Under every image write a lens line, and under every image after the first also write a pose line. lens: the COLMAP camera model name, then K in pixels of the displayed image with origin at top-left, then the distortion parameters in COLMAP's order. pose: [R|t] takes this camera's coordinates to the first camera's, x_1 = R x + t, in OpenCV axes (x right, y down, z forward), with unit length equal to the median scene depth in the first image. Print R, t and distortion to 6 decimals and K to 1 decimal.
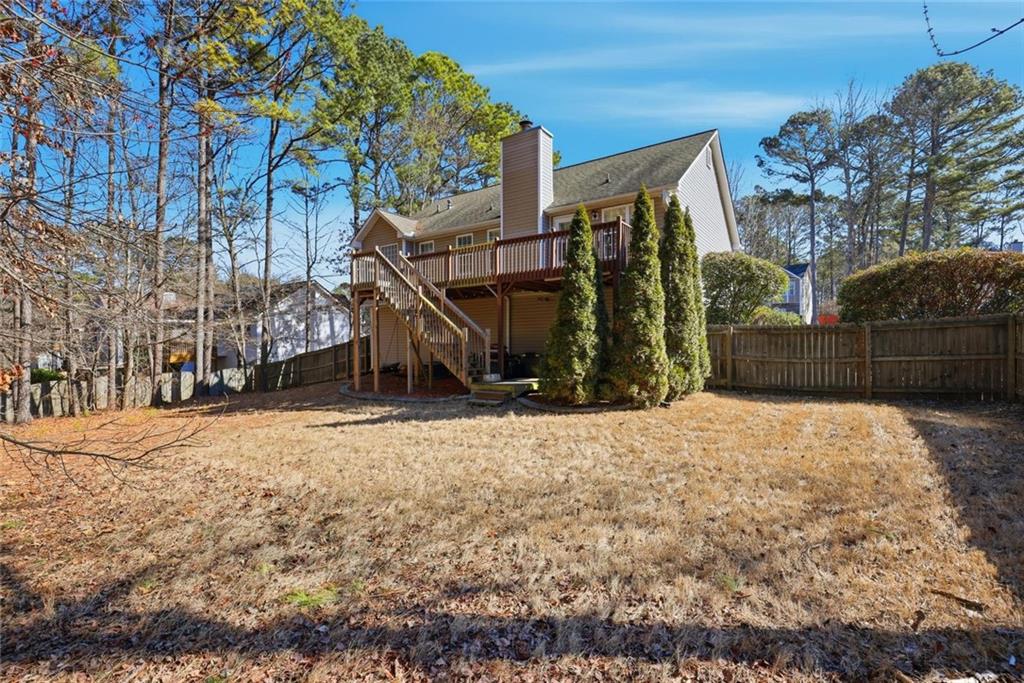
lens RADIAL K [[467.0, 0, 514.5], [0, 467.0, 341.4], [0, 0, 1]] dist [0.001148, 0.000049]
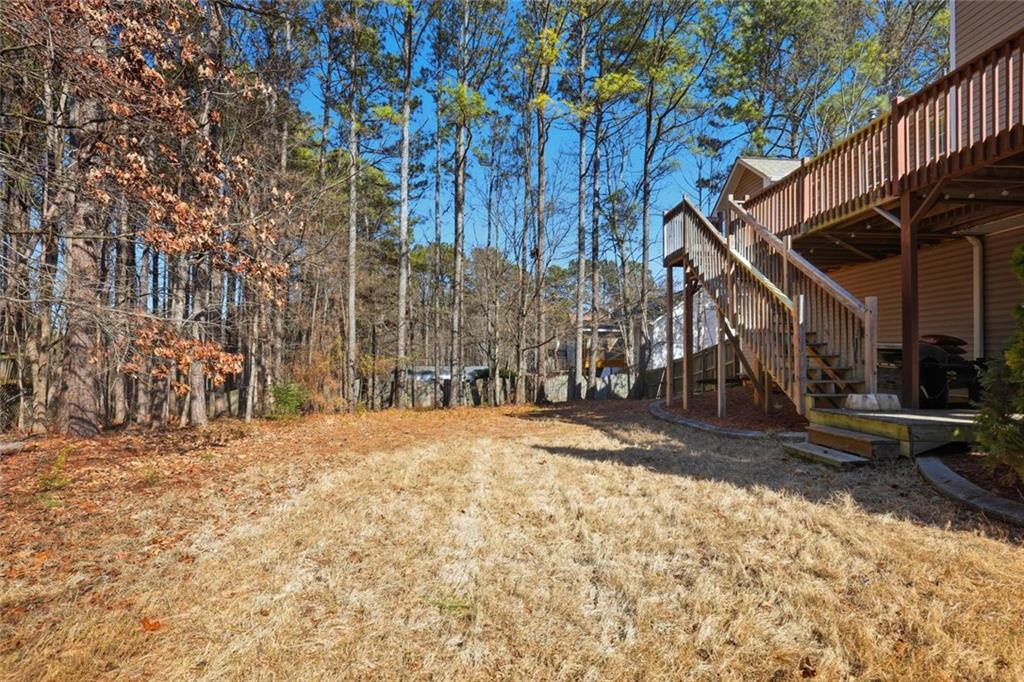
lens RADIAL K [[467.0, 0, 508.5], [0, 467.0, 340.1], [0, 0, 1]] dist [0.001148, 0.000049]
pose [[0.597869, -0.020957, -0.801320, 0.097066], [-0.007049, 0.999482, -0.031399, 0.032575], [0.801563, 0.024421, 0.597412, 0.419318]]
